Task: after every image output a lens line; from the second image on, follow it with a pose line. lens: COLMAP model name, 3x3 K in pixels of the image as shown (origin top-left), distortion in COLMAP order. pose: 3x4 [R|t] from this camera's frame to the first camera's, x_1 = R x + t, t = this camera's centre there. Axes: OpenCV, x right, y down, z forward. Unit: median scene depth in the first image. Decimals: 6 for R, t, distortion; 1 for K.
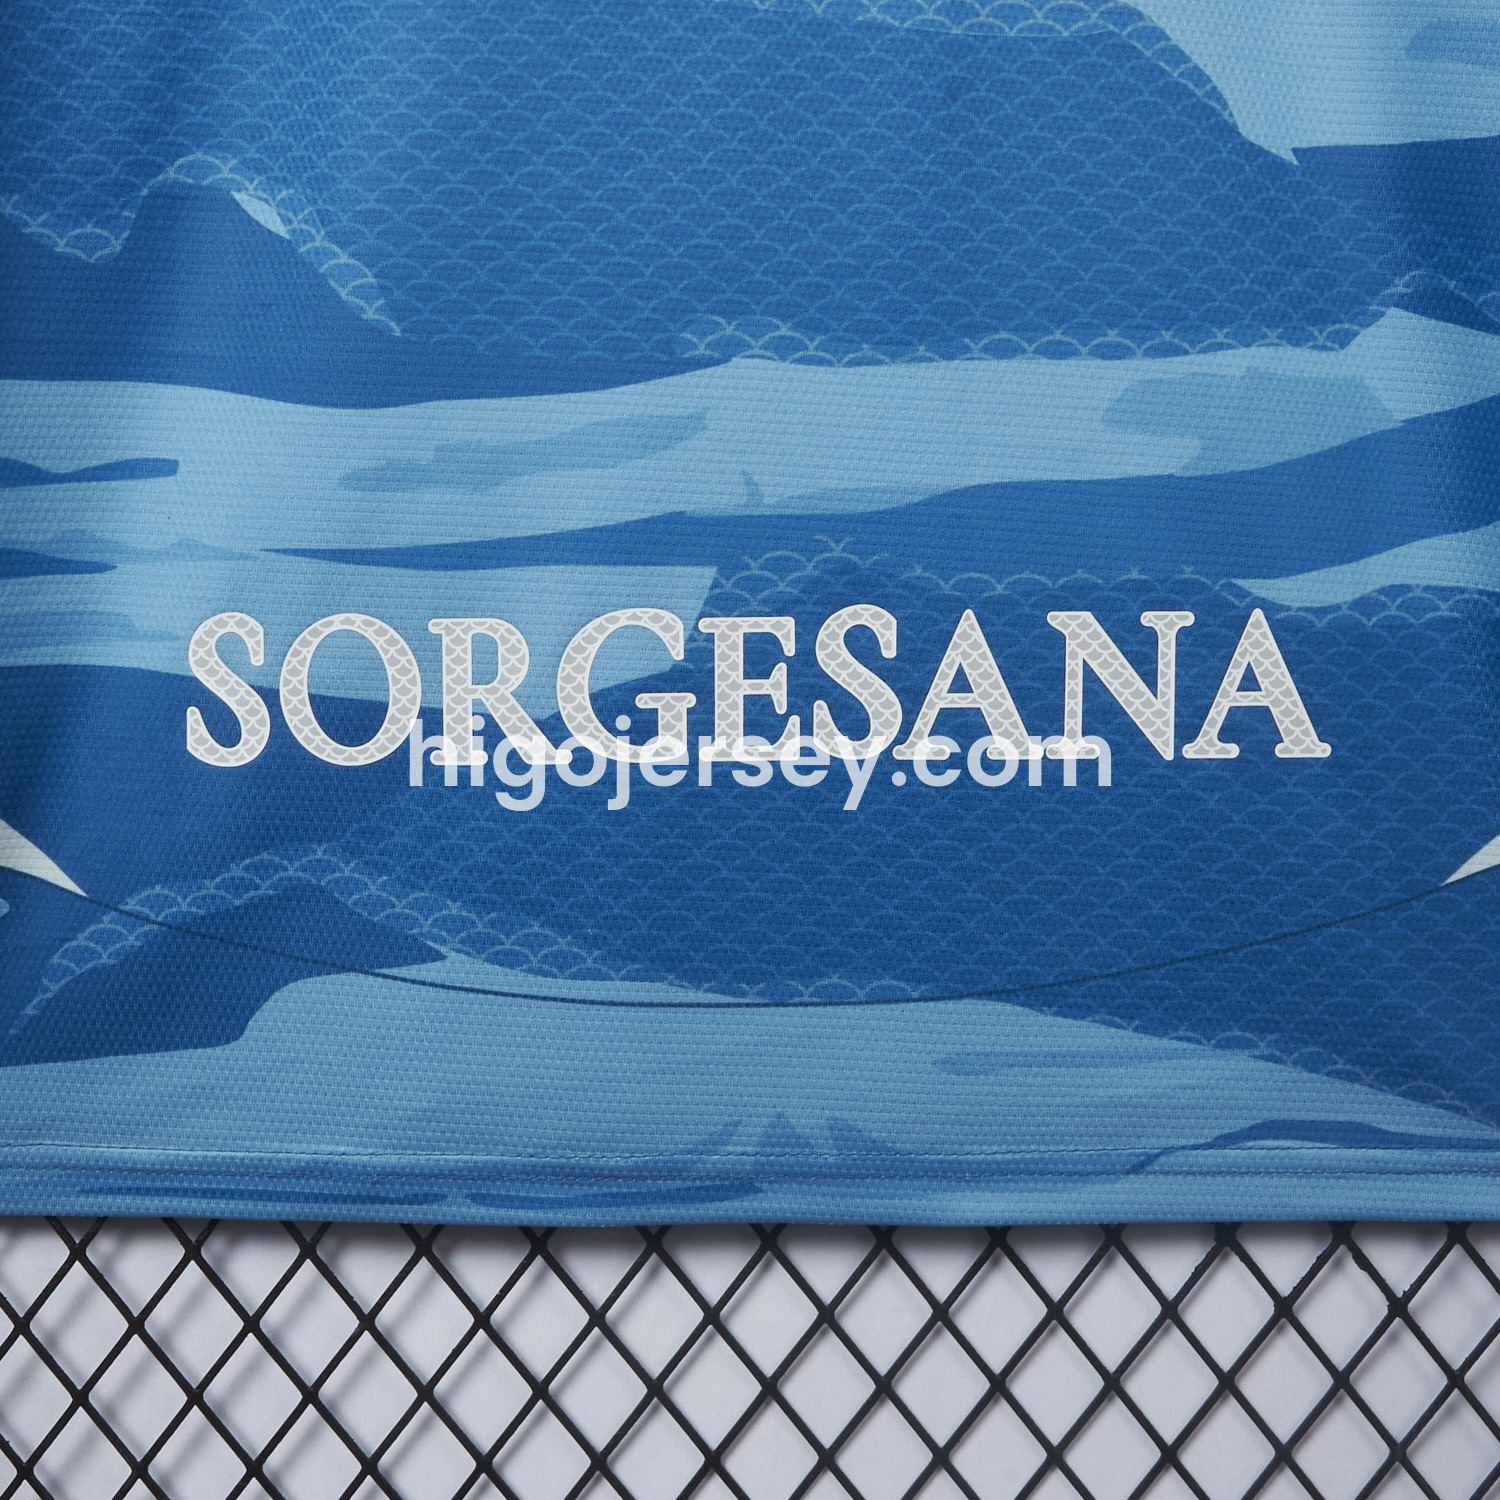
lens RADIAL K [[2469.2, 0, 746.2], [0, 2469.2, 746.4], [0, 0, 1]] dist [0.009047, 0.000000]
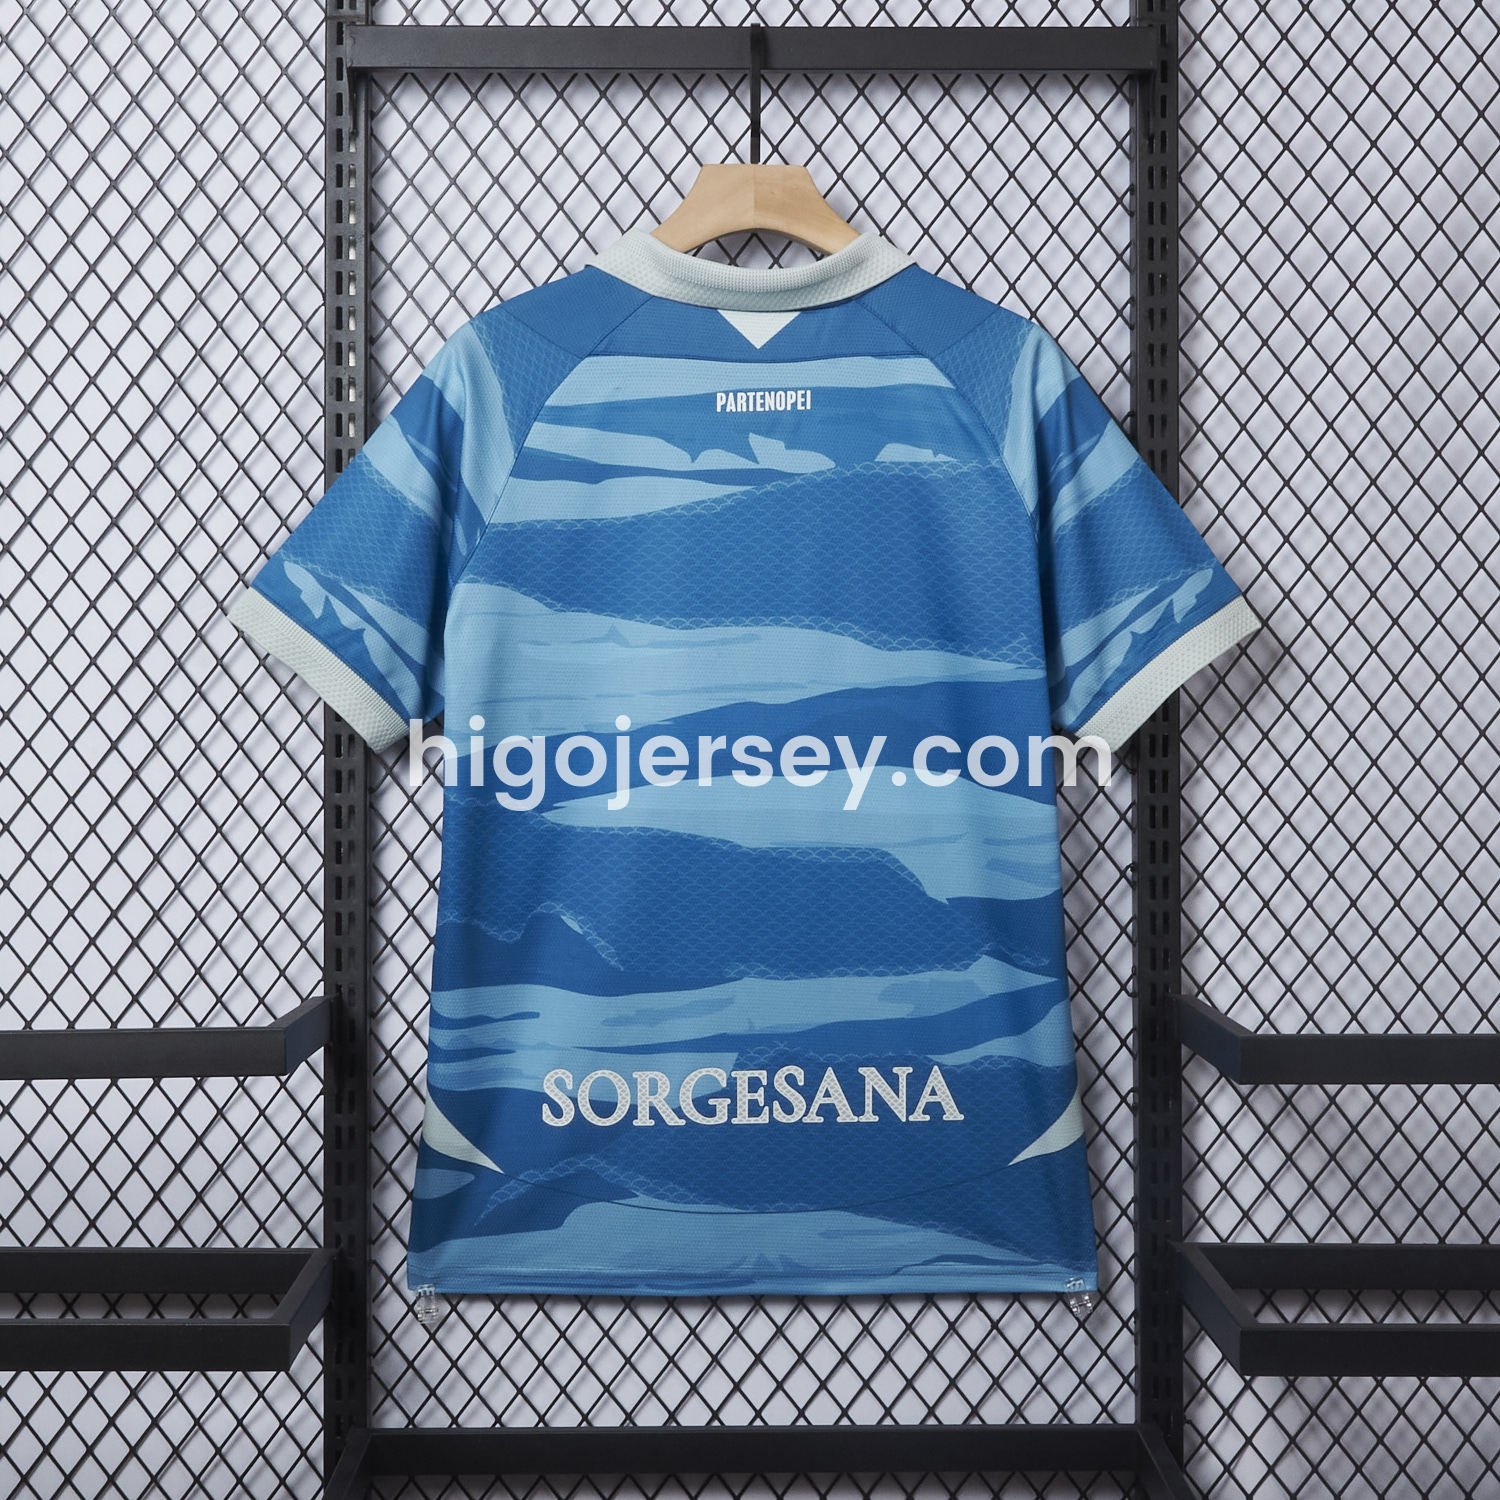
lens RADIAL K [[2469.2, 0, 745.7], [0, 2469.2, 784.6], [0, 0, 1]] dist [0.009047, 0.000000]
pose [[0.999830, -0.003053, 0.018178, -0.051833], [0.003920, 0.998847, -0.047840, -0.236653], [-0.018011, 0.047903, 0.998690, -1.739741]]
